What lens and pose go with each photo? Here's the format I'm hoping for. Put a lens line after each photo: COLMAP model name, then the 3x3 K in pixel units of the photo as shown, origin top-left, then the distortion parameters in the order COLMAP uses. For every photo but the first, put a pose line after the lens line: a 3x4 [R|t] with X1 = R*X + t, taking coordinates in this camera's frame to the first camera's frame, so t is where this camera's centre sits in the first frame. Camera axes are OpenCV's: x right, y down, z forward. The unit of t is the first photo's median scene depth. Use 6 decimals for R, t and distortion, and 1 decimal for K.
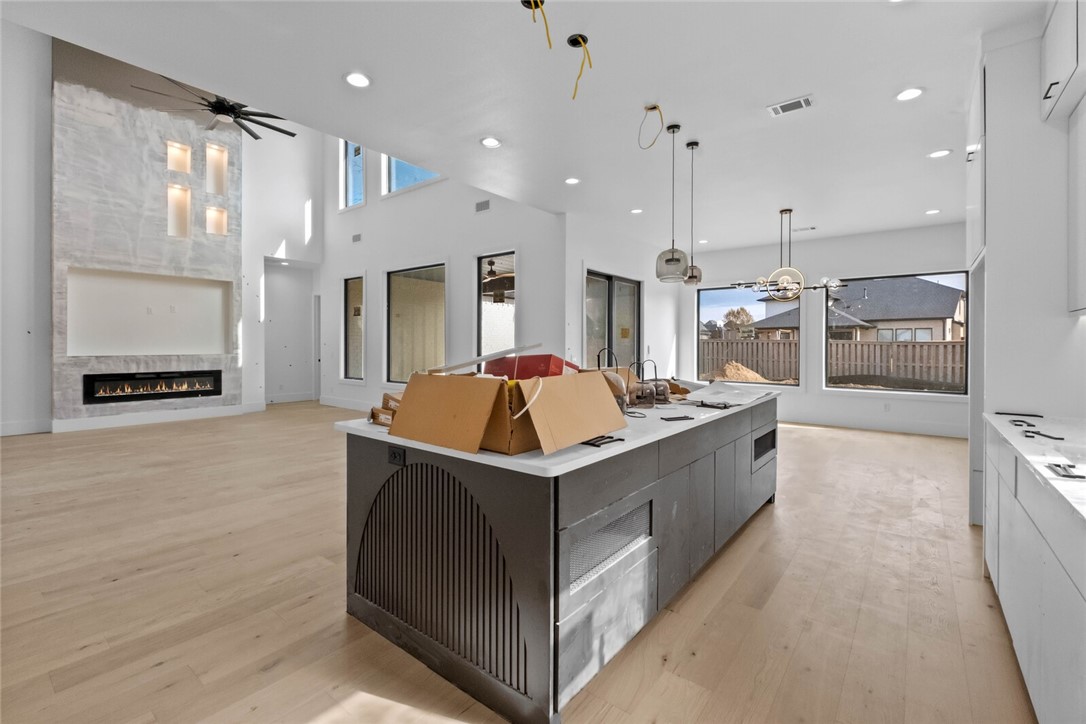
lens RADIAL K [[473.5, 0, 544.9], [0, 473.5, 347.5], [0, 0, 1]] dist [-0.006323, -0.000851]
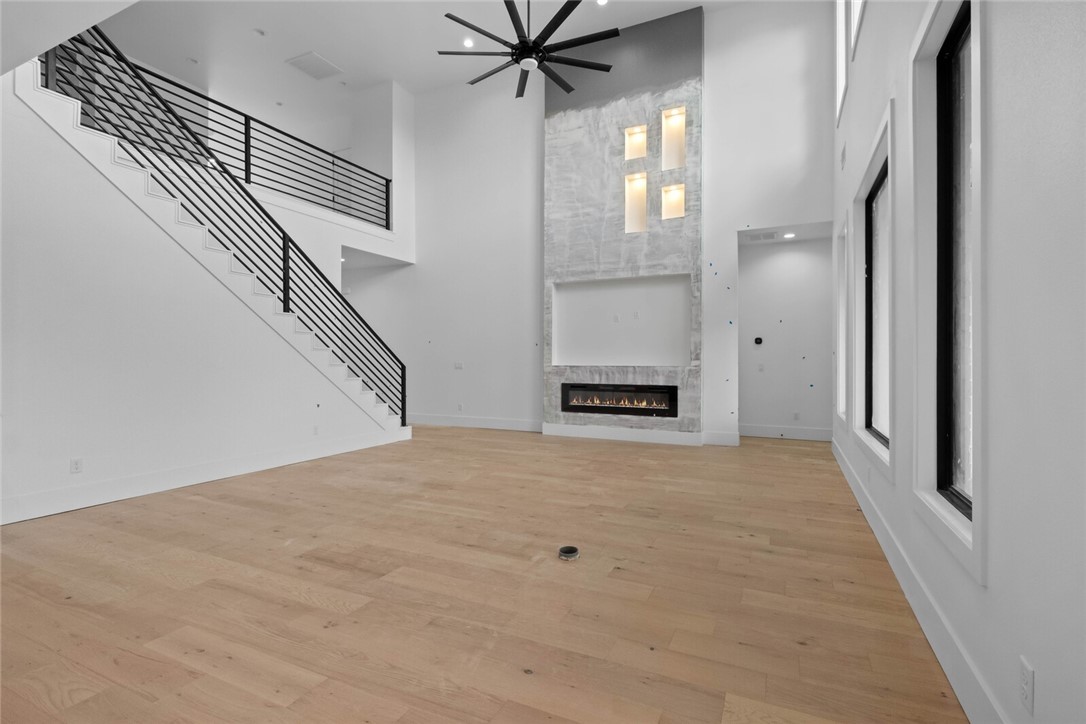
lens RADIAL K [[509.8, 0, 541.7], [0, 509.8, 356.0], [0, 0, 1]] dist [0.002527, 0.000163]
pose [[0.217037, -0.006549, -0.976141, 0.119529], [-0.004944, 0.999957, -0.007808, 0.005110], [0.976151, 0.006520, 0.216995, 0.647340]]
